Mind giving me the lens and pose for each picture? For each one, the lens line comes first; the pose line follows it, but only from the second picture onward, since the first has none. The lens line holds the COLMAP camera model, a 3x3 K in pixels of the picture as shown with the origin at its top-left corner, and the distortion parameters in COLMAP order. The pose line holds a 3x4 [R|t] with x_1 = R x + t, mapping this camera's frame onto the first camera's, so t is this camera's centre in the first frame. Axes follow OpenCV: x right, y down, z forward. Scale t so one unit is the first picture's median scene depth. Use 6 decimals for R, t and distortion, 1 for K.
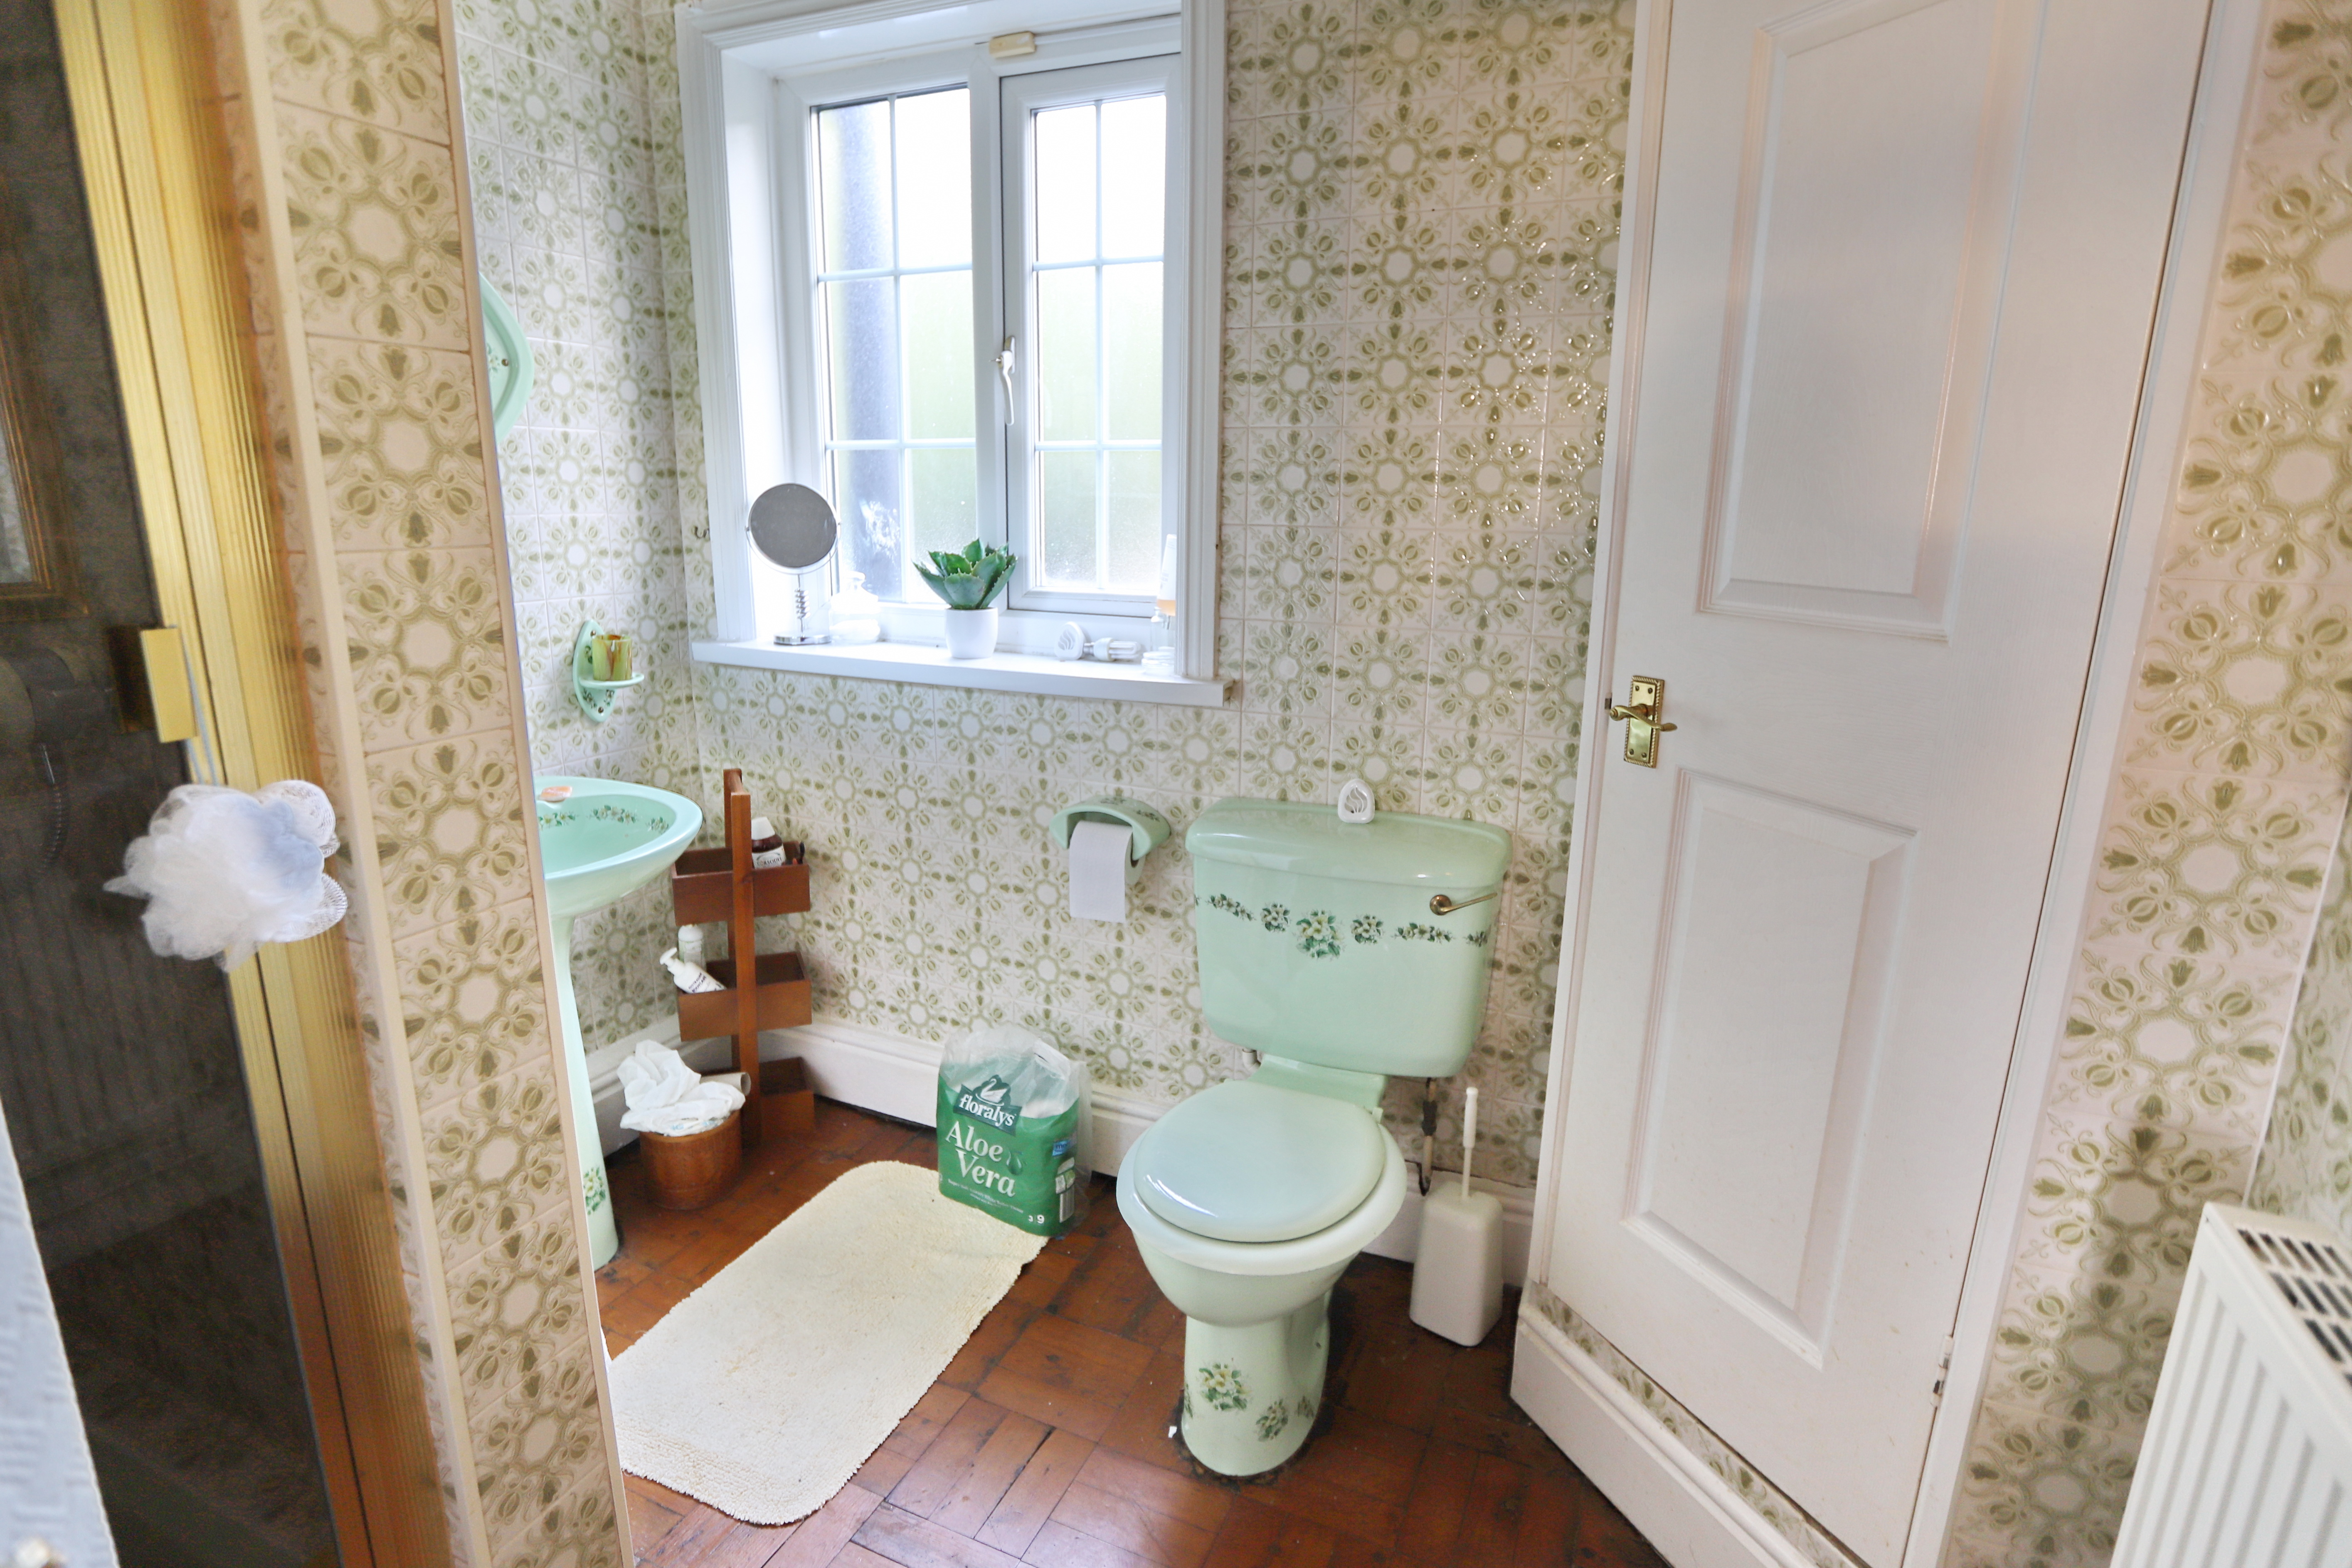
lens RADIAL K [[1083.4, 0, 1211.0], [0, 1083.4, 810.2], [0, 0, 1]] dist [-0.045922, 0.021568]
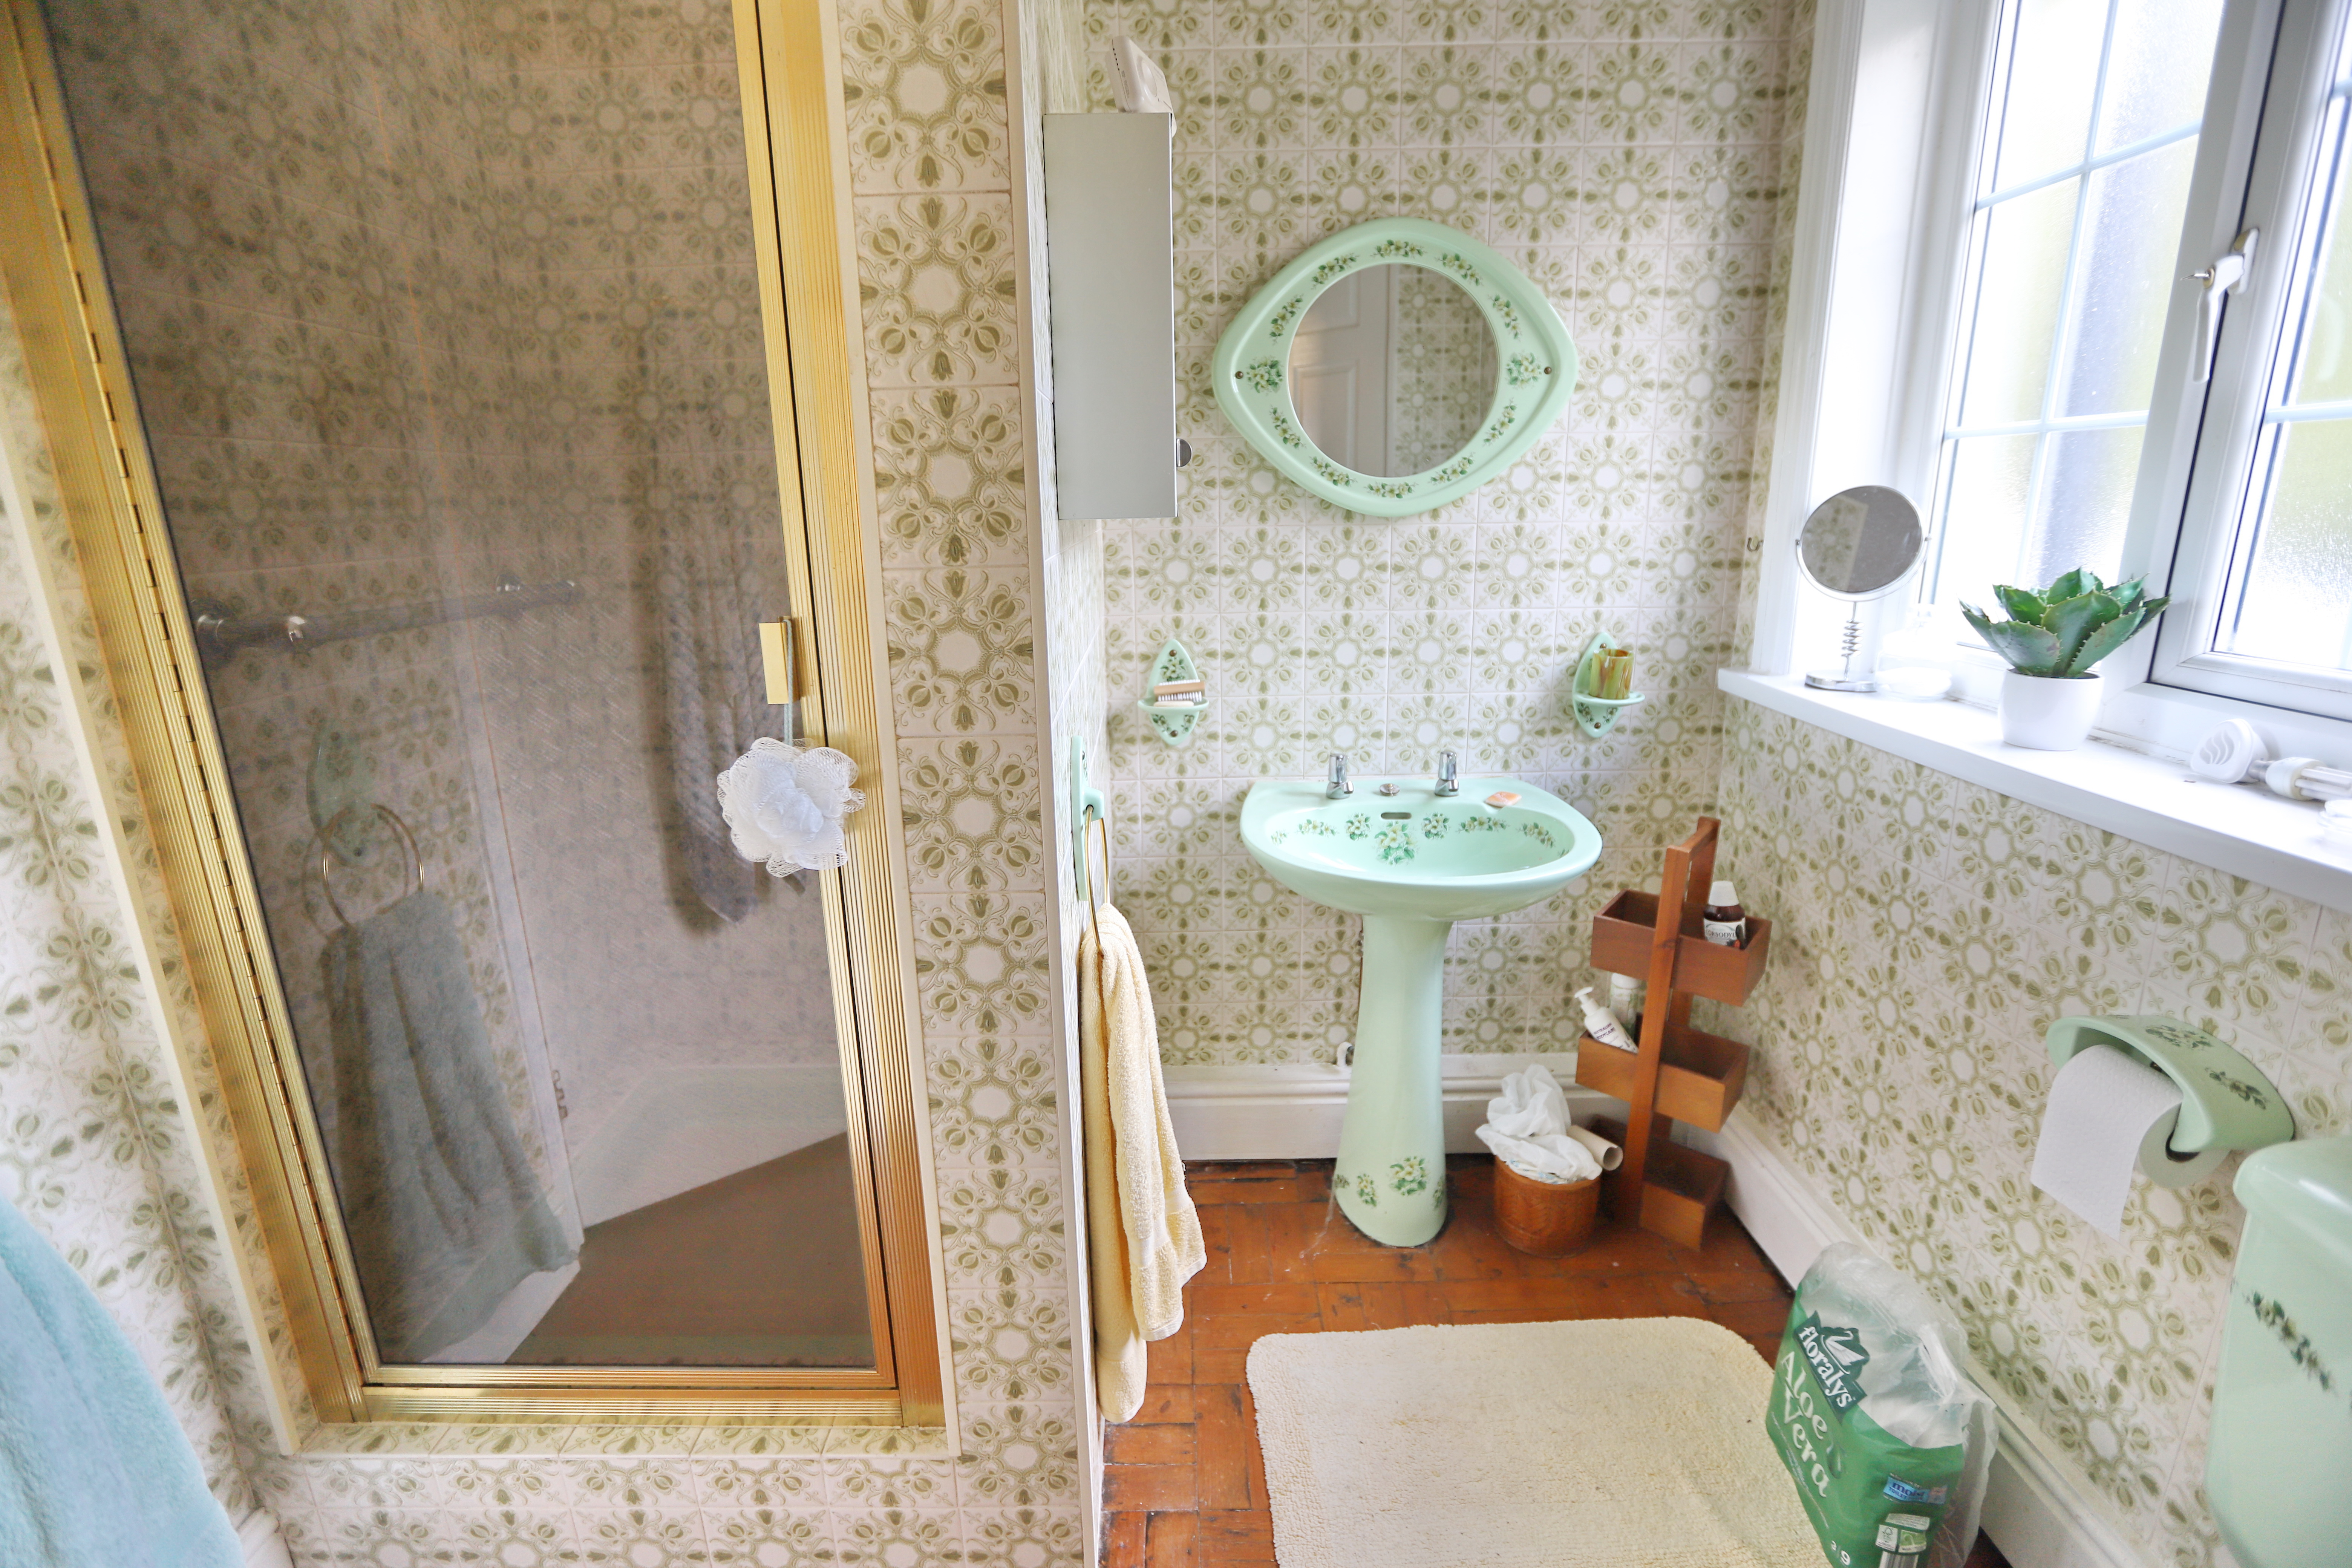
lens RADIAL K [[1083.4, 0, 1211.0], [0, 1083.4, 810.2], [0, 0, 1]] dist [-0.045922, 0.021568]
pose [[0.418648, 0.236768, -0.876741, 0.151669], [-0.235340, 0.960721, 0.147071, -0.082477], [0.877125, 0.144761, 0.457925, 0.268638]]
